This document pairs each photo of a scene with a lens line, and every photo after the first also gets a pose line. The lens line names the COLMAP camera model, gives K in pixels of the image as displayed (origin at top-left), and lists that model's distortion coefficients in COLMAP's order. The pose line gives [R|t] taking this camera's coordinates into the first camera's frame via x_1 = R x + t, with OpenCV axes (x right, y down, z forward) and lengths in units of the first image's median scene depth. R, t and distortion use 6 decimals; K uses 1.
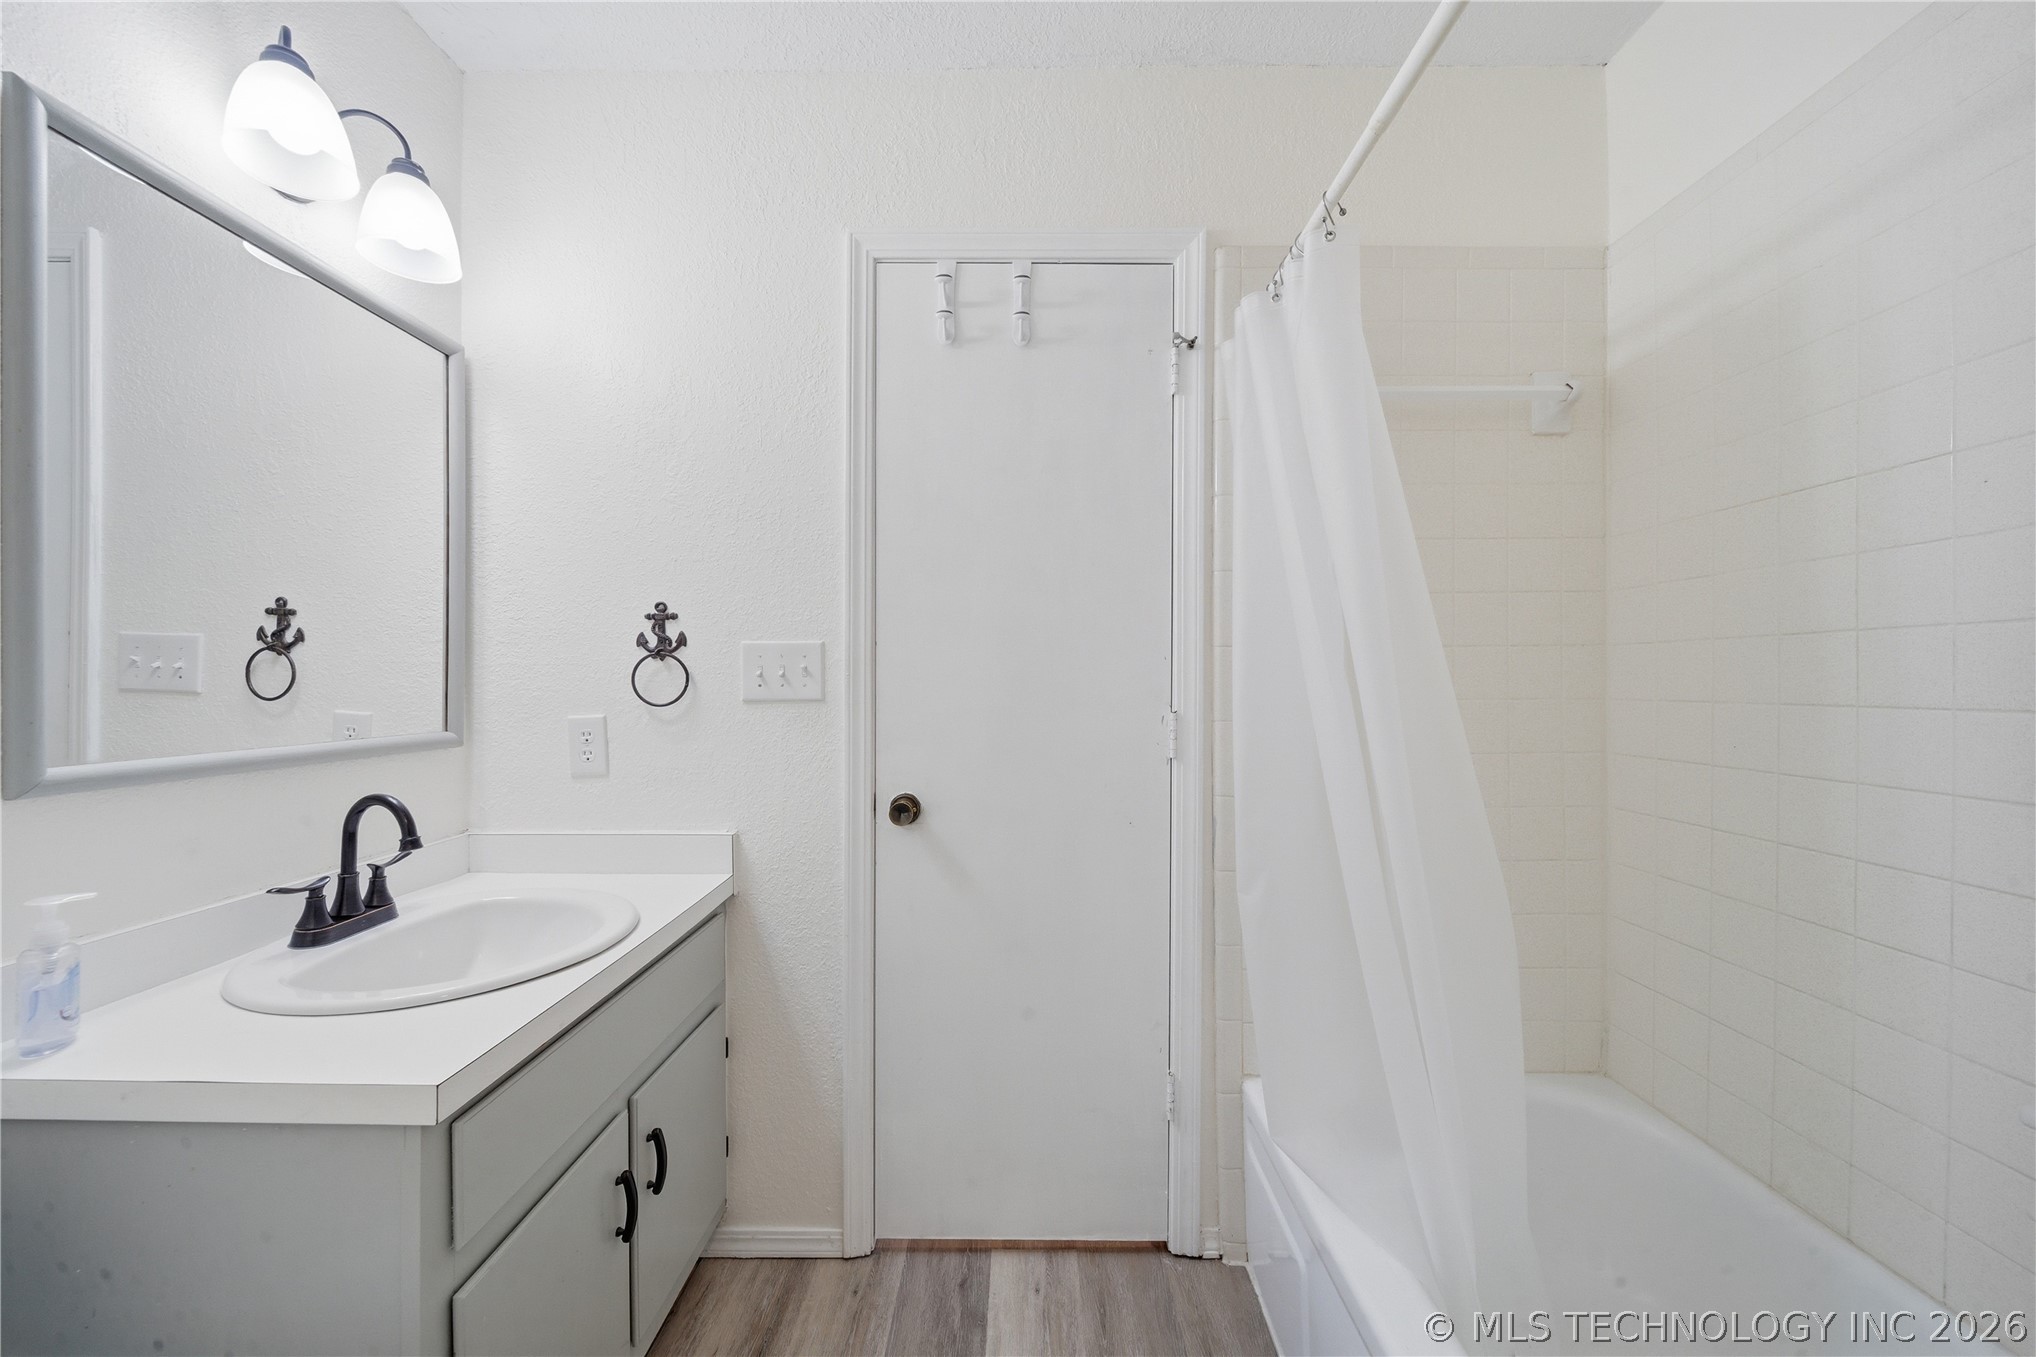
lens RADIAL K [[718.0, 0, 1016.9], [0, 718.0, 680.2], [0, 0, 1]] dist [0.001676, -0.002463]
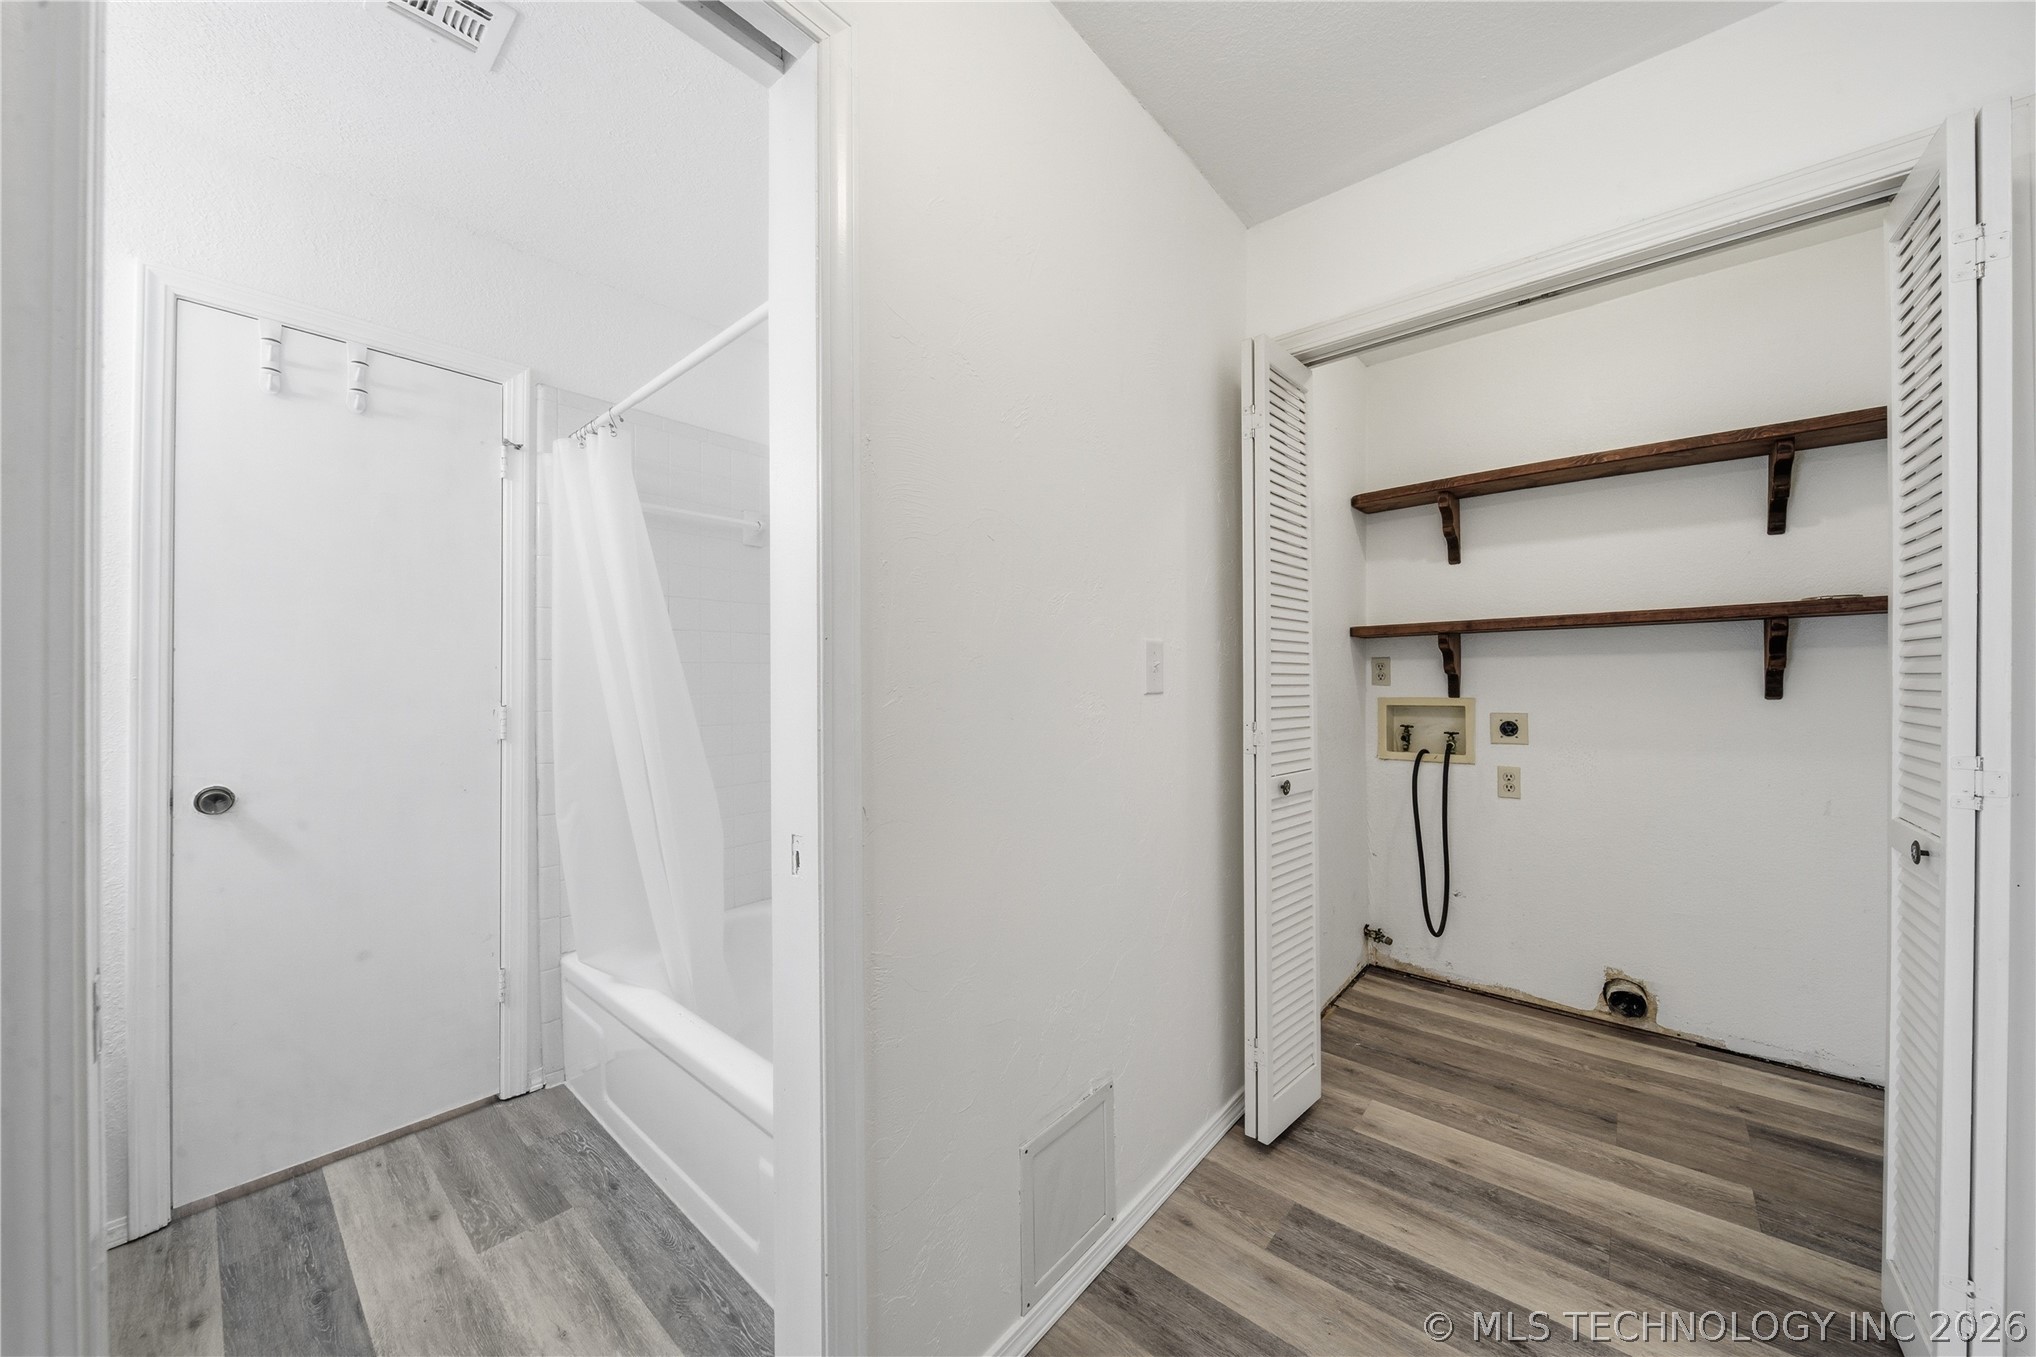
lens RADIAL K [[718.0, 0, 1016.9], [0, 718.0, 680.2], [0, 0, 1]] dist [0.001676, -0.002463]
pose [[0.650393, -0.002023, 0.759595, -0.191427], [0.005243, 0.999985, -0.001825, 0.003299], [-0.759580, 0.005170, 0.650394, -0.659368]]
